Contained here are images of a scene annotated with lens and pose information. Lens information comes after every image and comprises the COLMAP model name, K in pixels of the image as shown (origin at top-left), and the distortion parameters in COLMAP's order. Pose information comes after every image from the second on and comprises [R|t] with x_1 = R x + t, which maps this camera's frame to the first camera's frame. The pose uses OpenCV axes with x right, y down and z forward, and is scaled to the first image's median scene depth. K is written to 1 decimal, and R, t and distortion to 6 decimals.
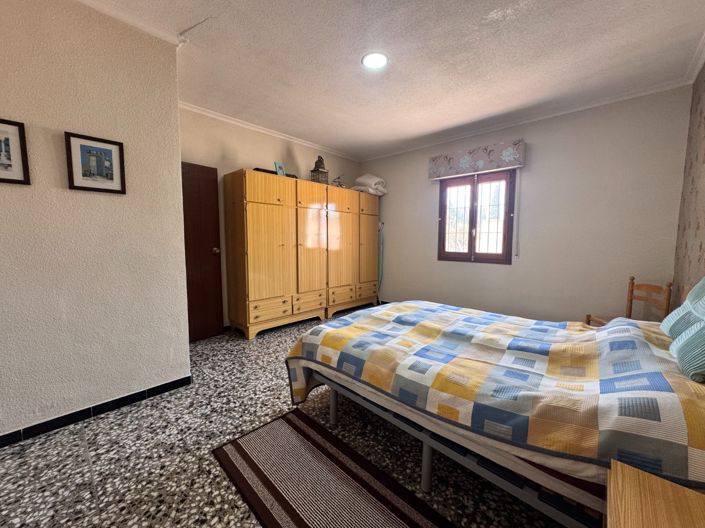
lens RADIAL K [[280.3, 0, 352.5], [0, 280.3, 264.0], [0, 0, 1]] dist [0.001514, 0.000076]
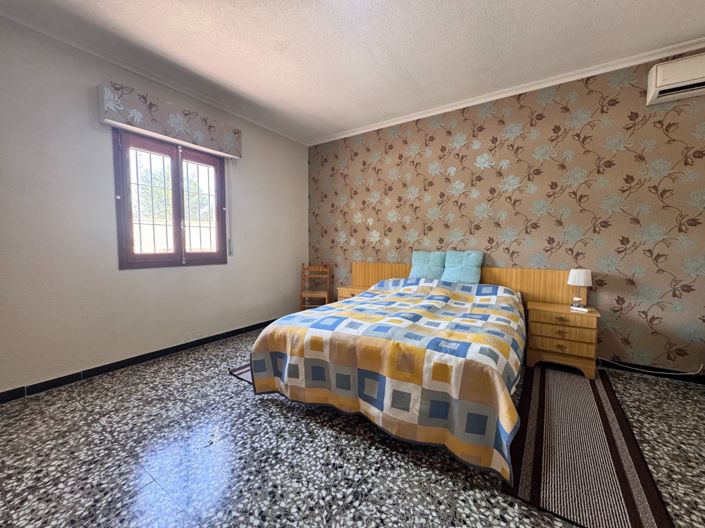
lens RADIAL K [[280.3, 0, 352.5], [0, 280.3, 264.0], [0, 0, 1]] dist [0.001514, 0.000076]
pose [[-0.154003, -0.071164, 0.985504, -0.378344], [0.082455, 0.992998, 0.084590, -0.039183], [-0.984624, 0.094287, -0.147057, 0.710494]]
